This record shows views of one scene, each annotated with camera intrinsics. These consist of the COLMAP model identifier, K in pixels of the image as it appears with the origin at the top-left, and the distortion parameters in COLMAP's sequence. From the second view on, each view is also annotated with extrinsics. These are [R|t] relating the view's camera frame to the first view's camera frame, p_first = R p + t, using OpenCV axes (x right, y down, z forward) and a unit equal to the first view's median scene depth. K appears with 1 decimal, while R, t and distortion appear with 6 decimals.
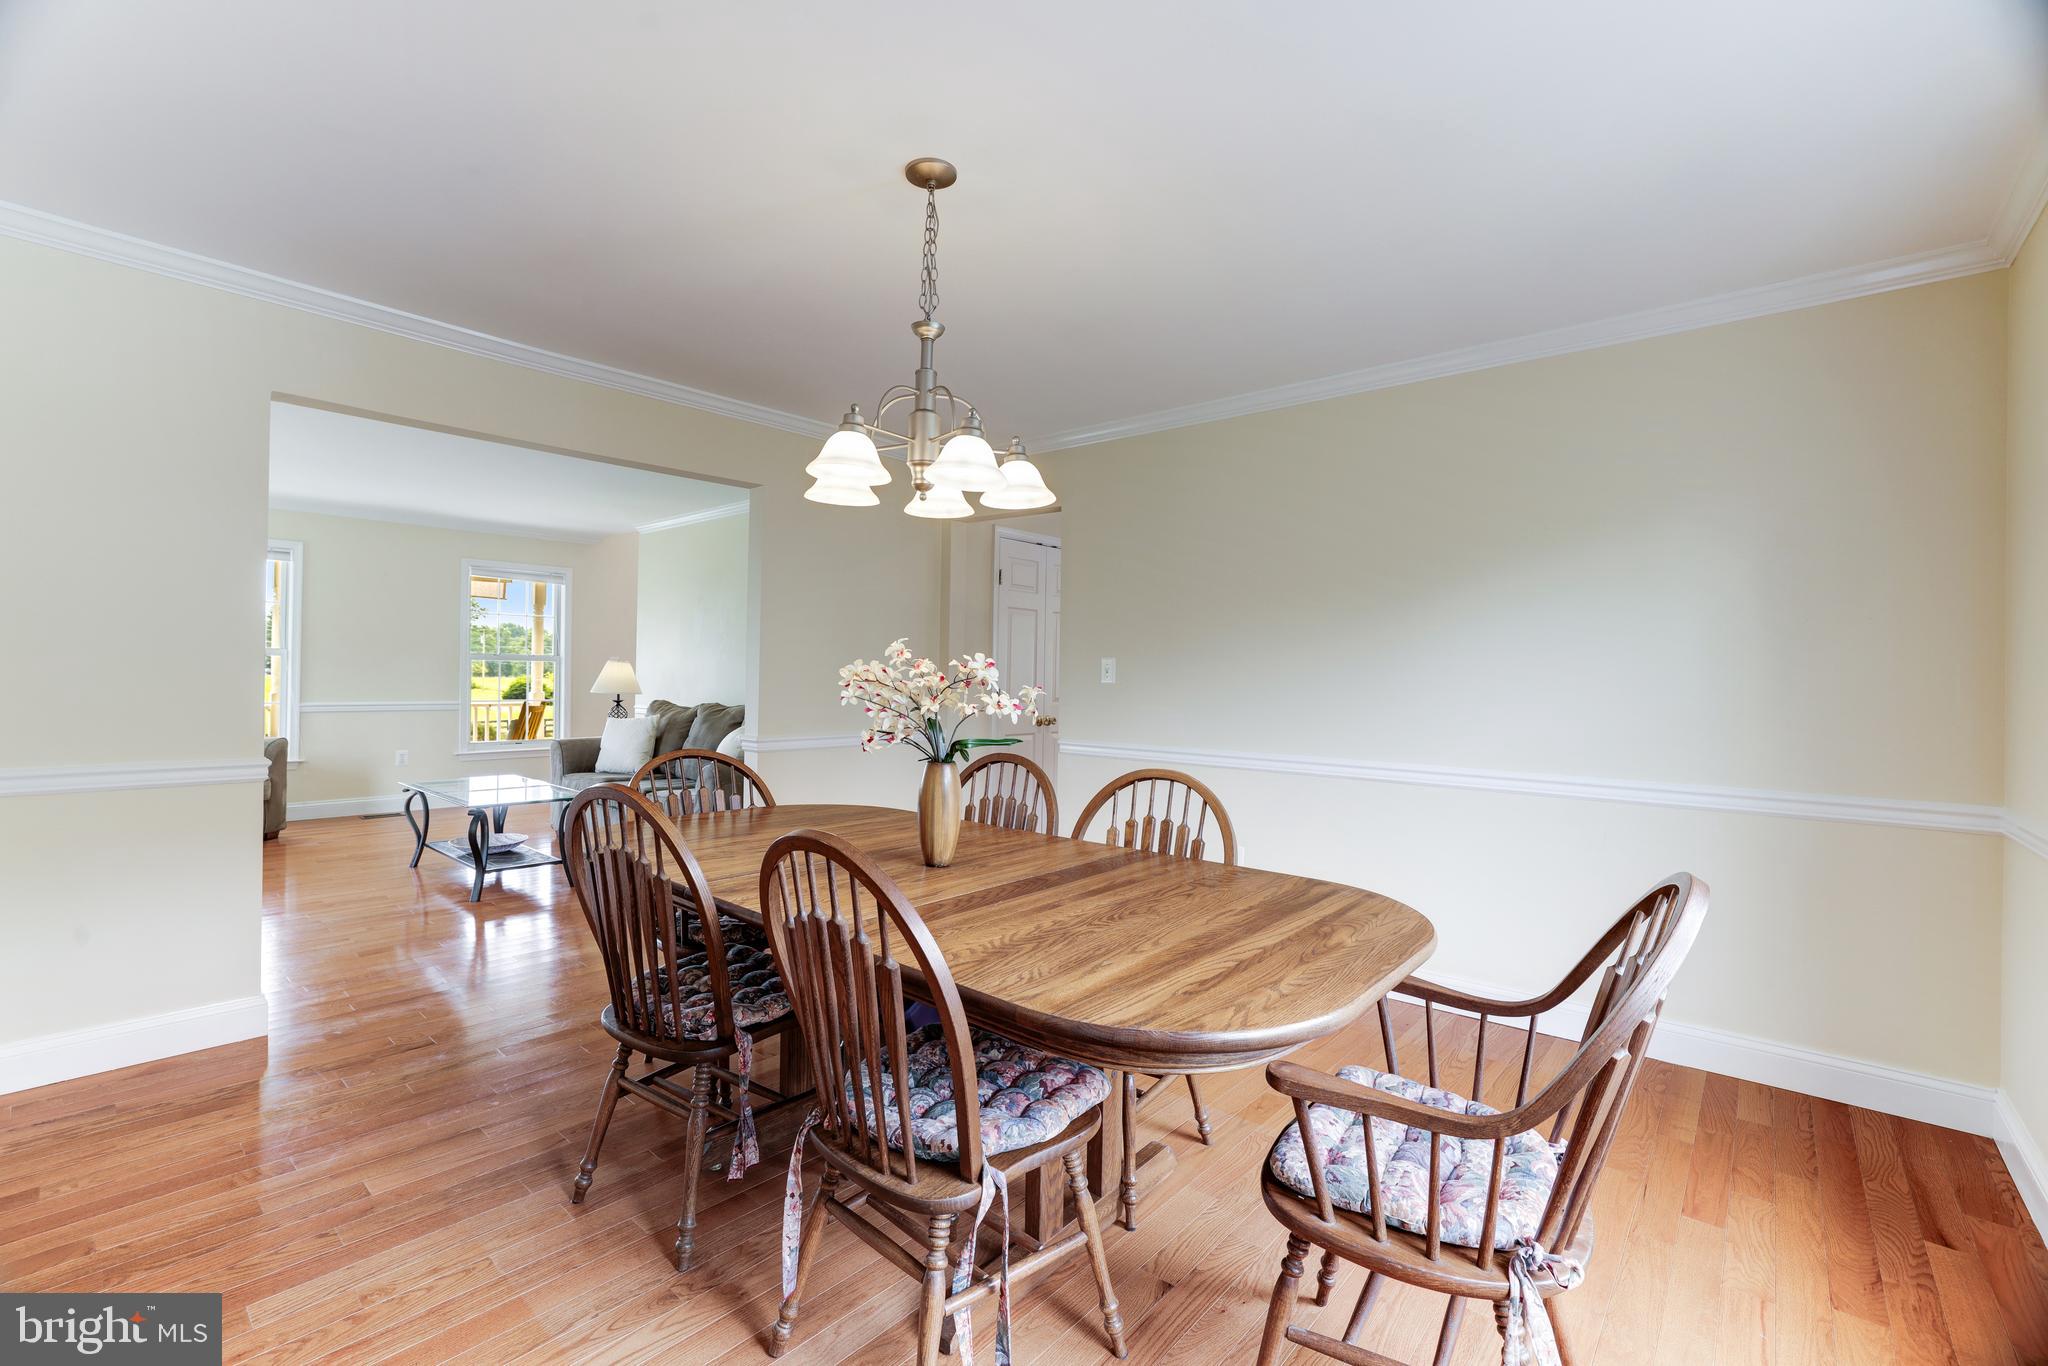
lens RADIAL K [[890.5, 0, 1028.1], [0, 890.5, 674.7], [0, 0, 1]] dist [-0.039157, 0.007953]
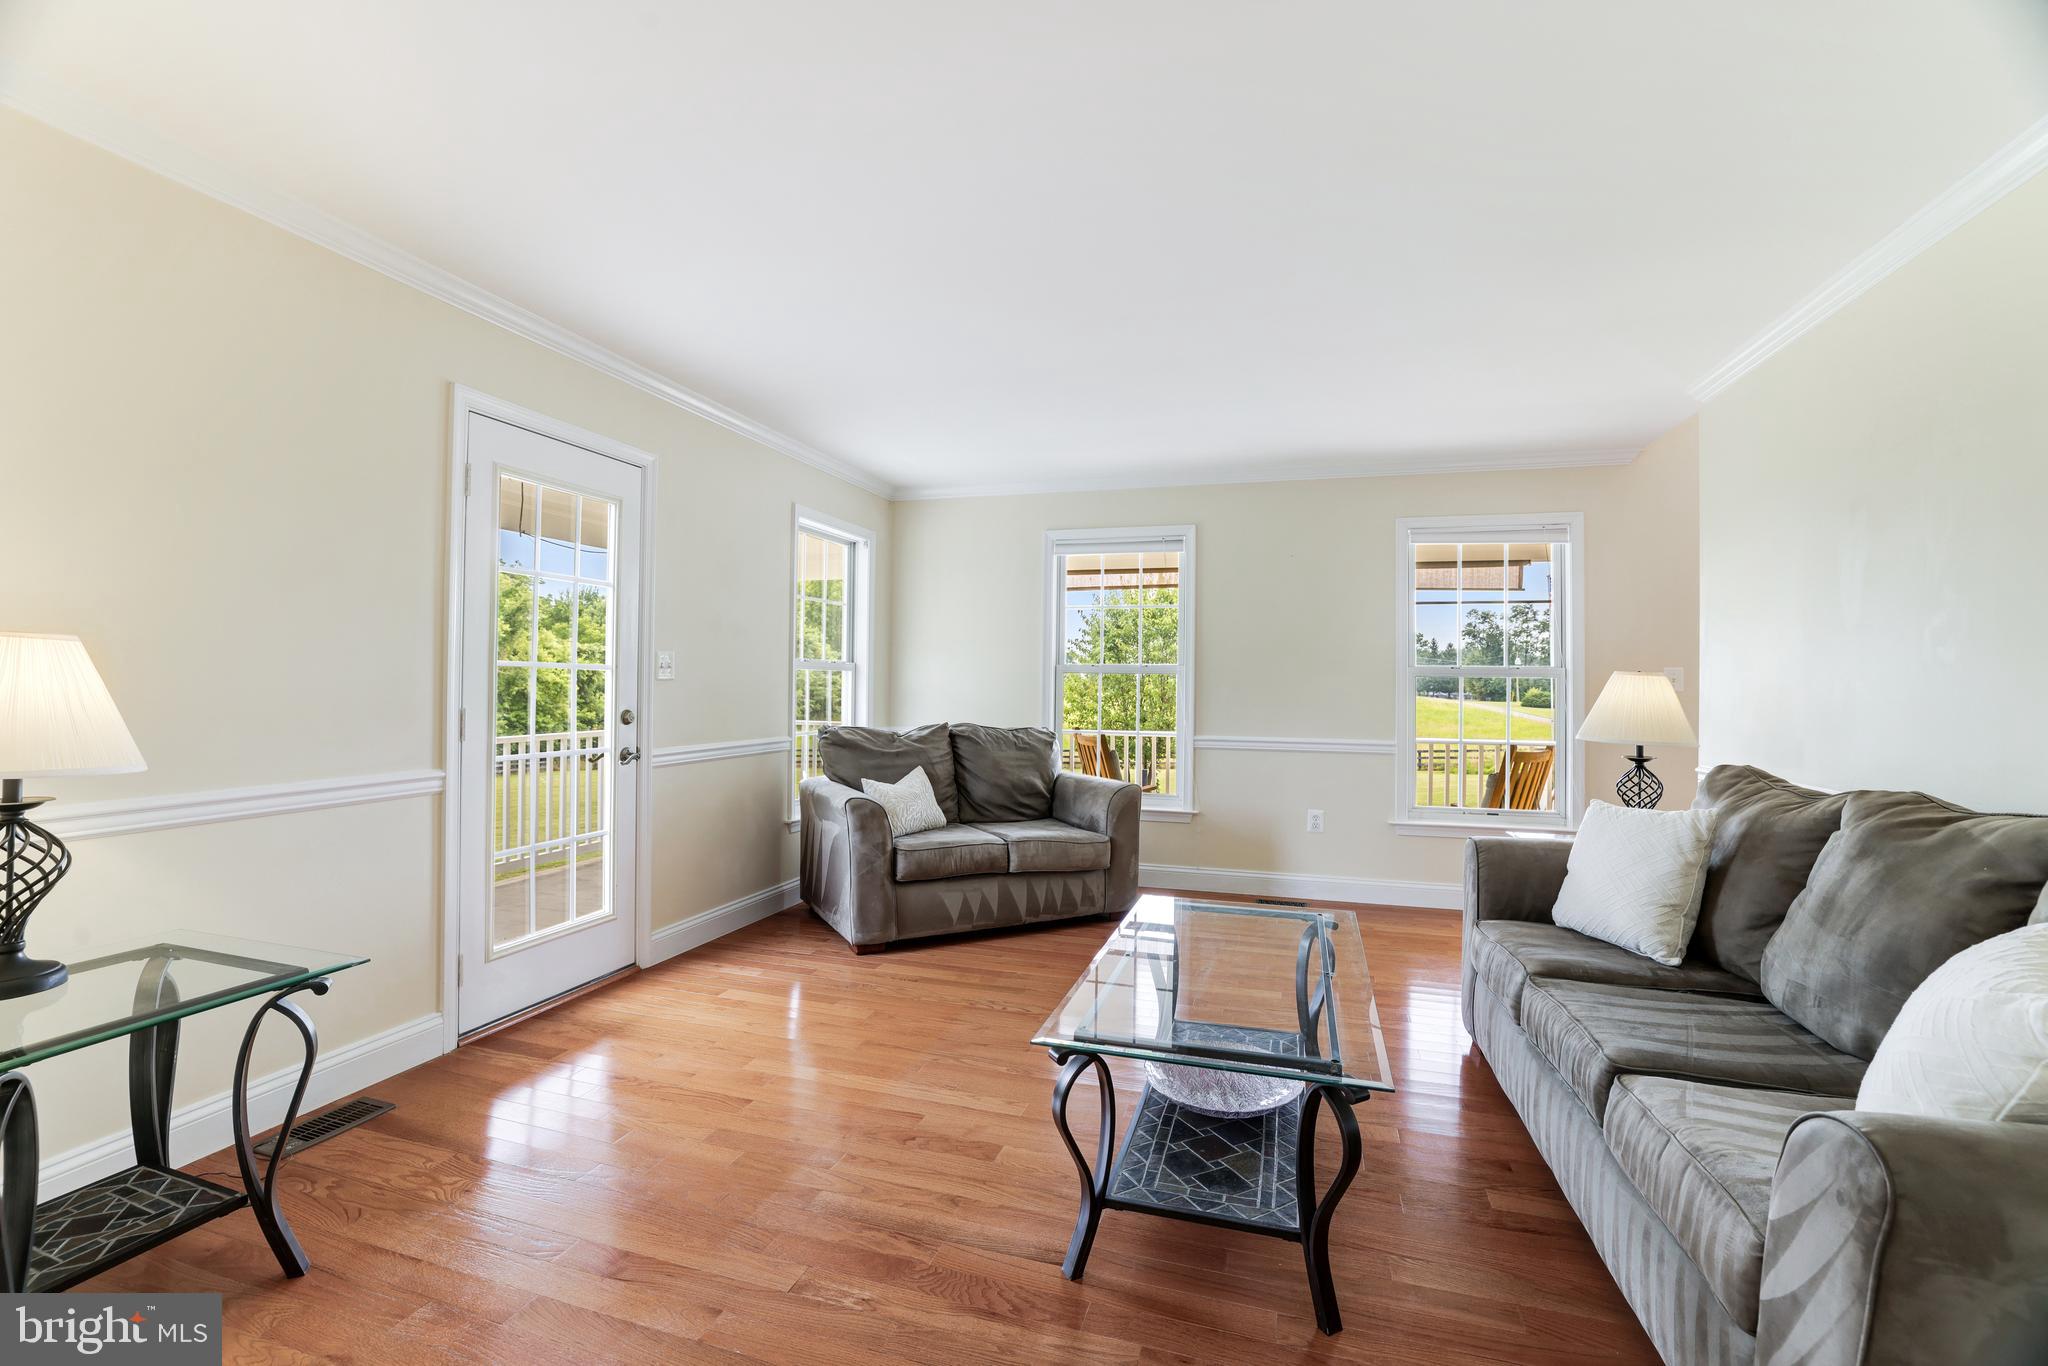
lens RADIAL K [[890.5, 0, 1018.3], [0, 890.5, 674.8], [0, 0, 1]] dist [-0.039157, 0.007953]
pose [[0.401432, -0.018114, -0.915710, -0.189746], [-0.009296, 0.999672, -0.023850, -0.000365], [0.915842, 0.018086, 0.401132, 0.557489]]
